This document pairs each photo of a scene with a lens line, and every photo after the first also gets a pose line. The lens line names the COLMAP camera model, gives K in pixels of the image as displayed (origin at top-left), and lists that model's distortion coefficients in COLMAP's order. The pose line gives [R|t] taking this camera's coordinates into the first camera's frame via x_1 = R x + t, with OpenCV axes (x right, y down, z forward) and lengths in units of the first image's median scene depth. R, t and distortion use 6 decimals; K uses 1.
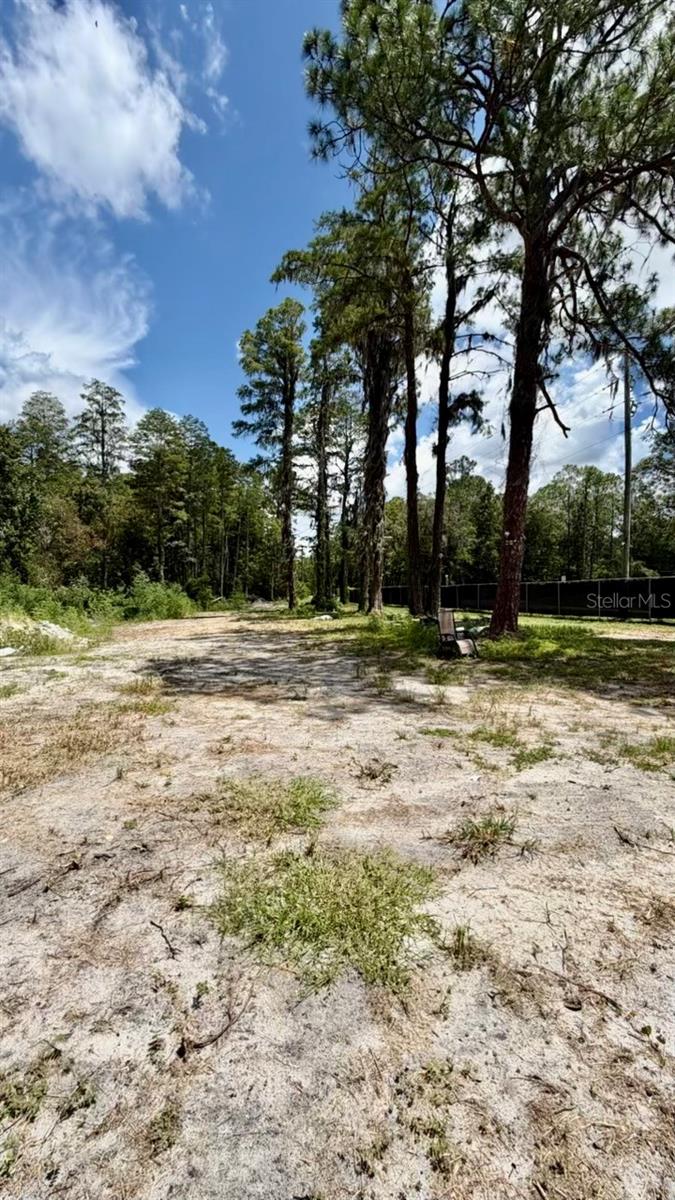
lens RADIAL K [[477.0, 0, 335.8], [0, 477.0, 594.3], [0, 0, 1]] dist [0.026066, 0.000011]
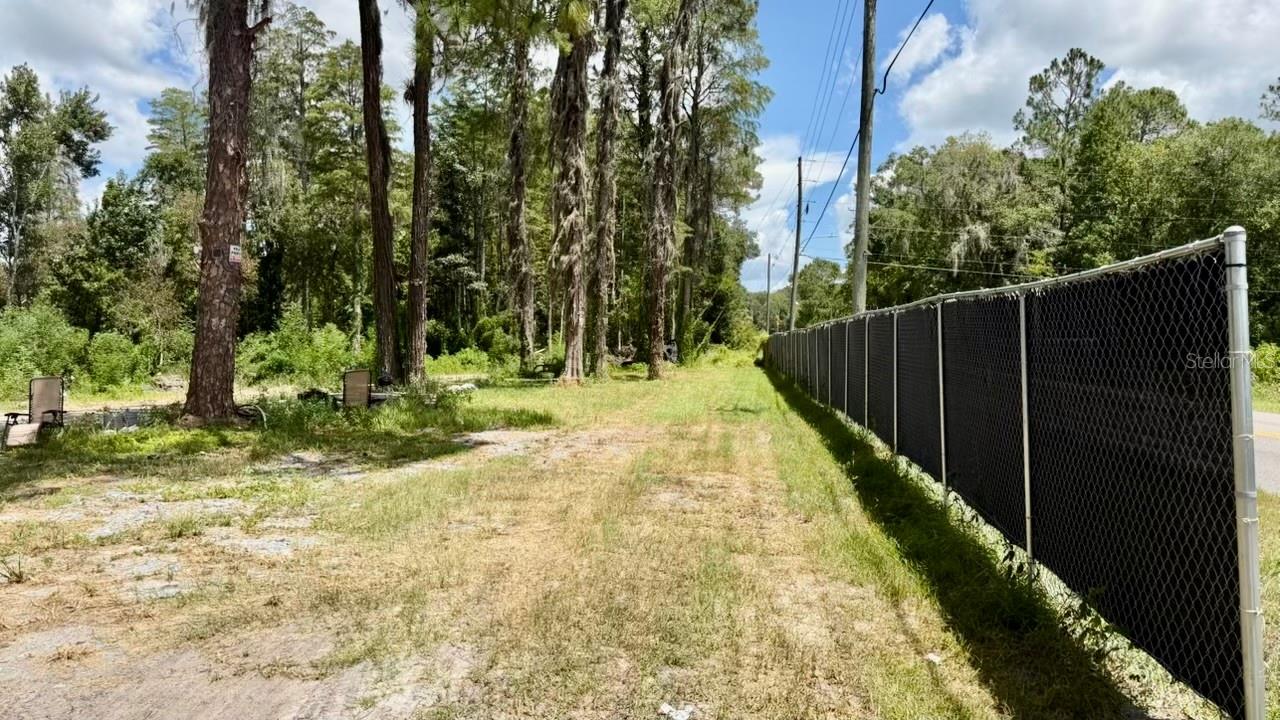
lens RADIAL K [[900.9, 0, 640.0], [0, 900.9, 360.0], [0, 0, 1]] dist [0.109502, -0.162222]
pose [[0.928191, 0.017679, -0.371684, 0.387491], [-0.011327, 0.999750, 0.019267, -0.004459], [0.371932, -0.013674, 0.928159, 0.039362]]
